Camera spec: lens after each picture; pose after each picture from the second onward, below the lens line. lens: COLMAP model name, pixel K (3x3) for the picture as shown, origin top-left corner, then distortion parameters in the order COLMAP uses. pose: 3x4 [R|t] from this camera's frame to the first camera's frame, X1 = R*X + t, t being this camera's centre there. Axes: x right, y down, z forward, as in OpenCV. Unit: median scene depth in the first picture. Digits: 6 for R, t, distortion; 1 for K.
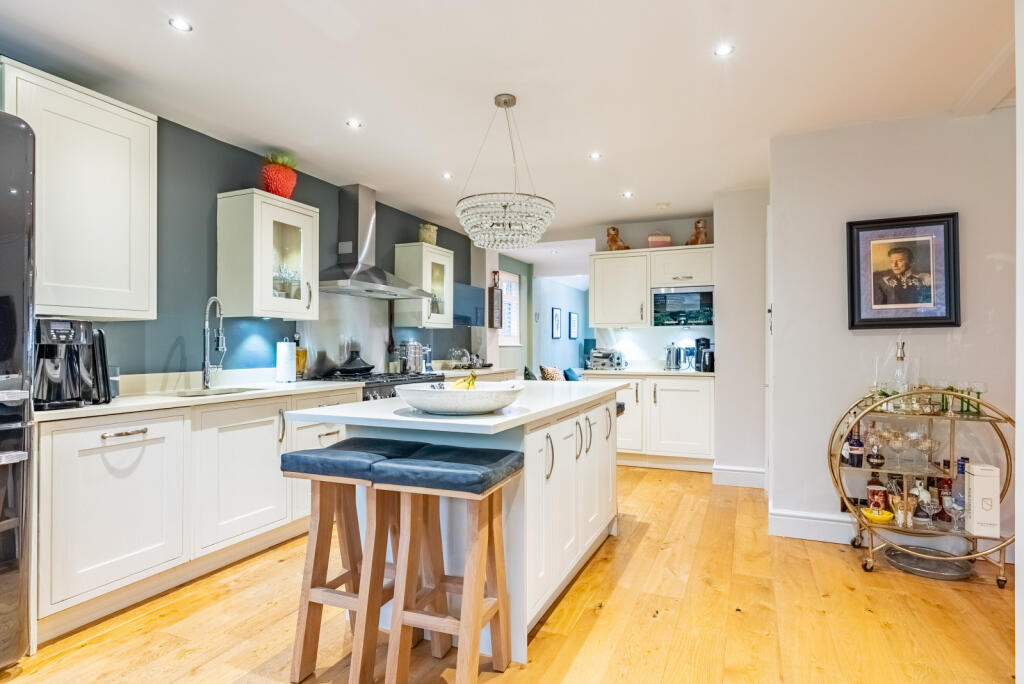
lens RADIAL K [[516.2, 0, 517.9], [0, 516.2, 344.1], [0, 0, 1]] dist [0.003018, -0.000297]
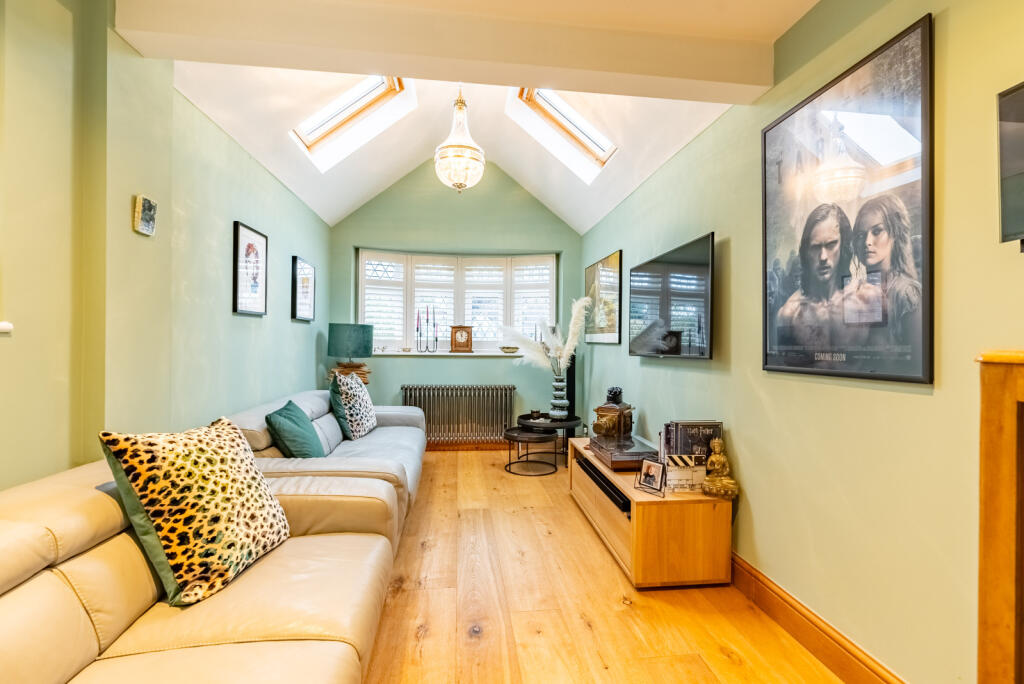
lens RADIAL K [[456.8, 0, 512.4], [0, 456.8, 340.0], [0, 0, 1]] dist [-0.016283, 0.001862]
pose [[0.861193, 0.007207, 0.508226, 0.066761], [-0.007480, 0.999971, -0.001504, 0.004864], [-0.508222, -0.002506, 0.861222, 0.601323]]
